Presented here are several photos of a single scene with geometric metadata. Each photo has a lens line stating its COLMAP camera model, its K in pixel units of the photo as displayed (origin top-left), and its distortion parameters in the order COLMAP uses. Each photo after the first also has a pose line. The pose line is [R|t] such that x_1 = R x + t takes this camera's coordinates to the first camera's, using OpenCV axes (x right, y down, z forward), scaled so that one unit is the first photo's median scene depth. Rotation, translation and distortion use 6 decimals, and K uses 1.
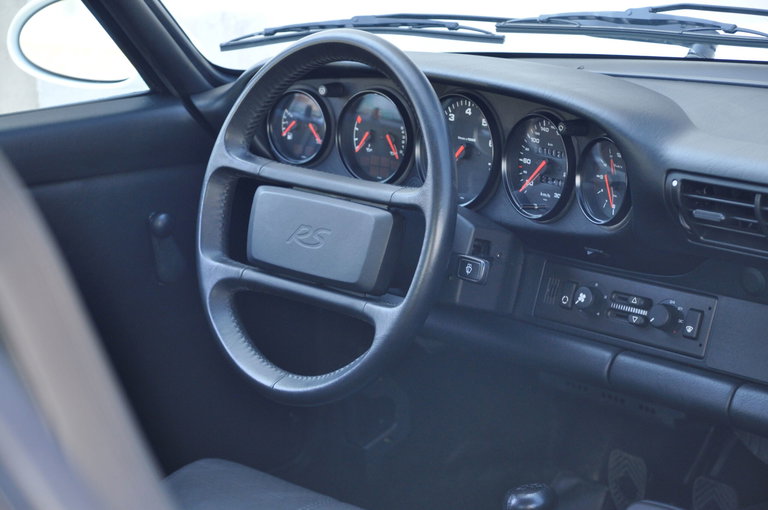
lens RADIAL K [[1992.4, 0, 384.0], [0, 1992.4, 255.0], [0, 0, 1]] dist [0.732210, 1.361998]
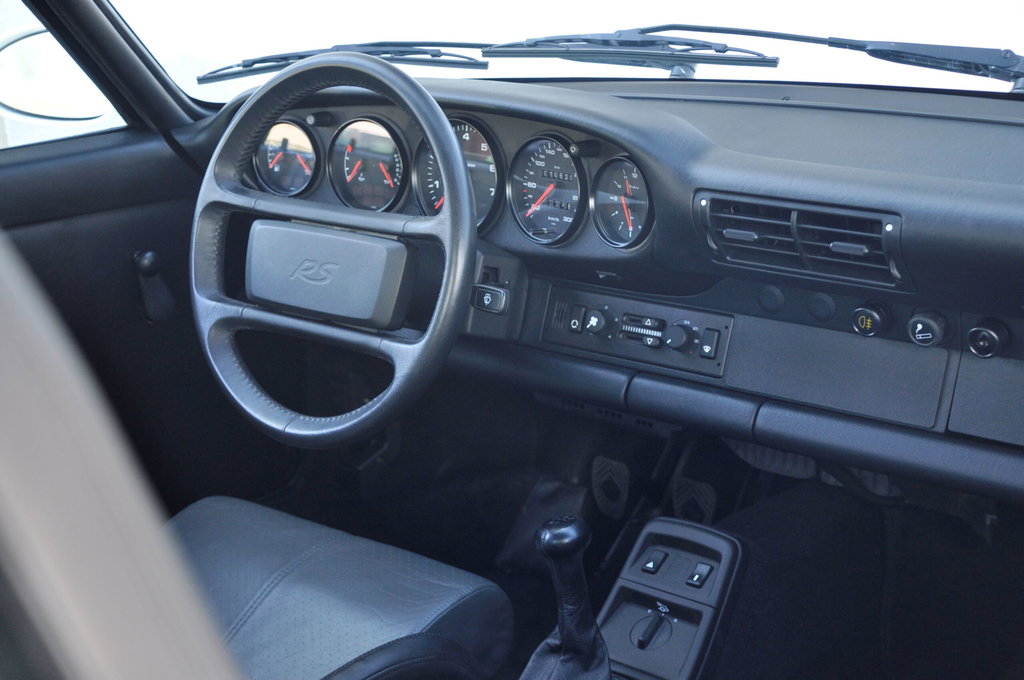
lens RADIAL K [[1557.1, 0, 512.0], [0, 1557.1, 340.0], [0, 0, 1]] dist [0.153599, 0.792956]
pose [[0.989714, -0.049230, 0.134324, -0.044677], [0.042458, 0.997701, 0.052824, -0.011810], [-0.136615, -0.046577, 0.989529, 0.239300]]
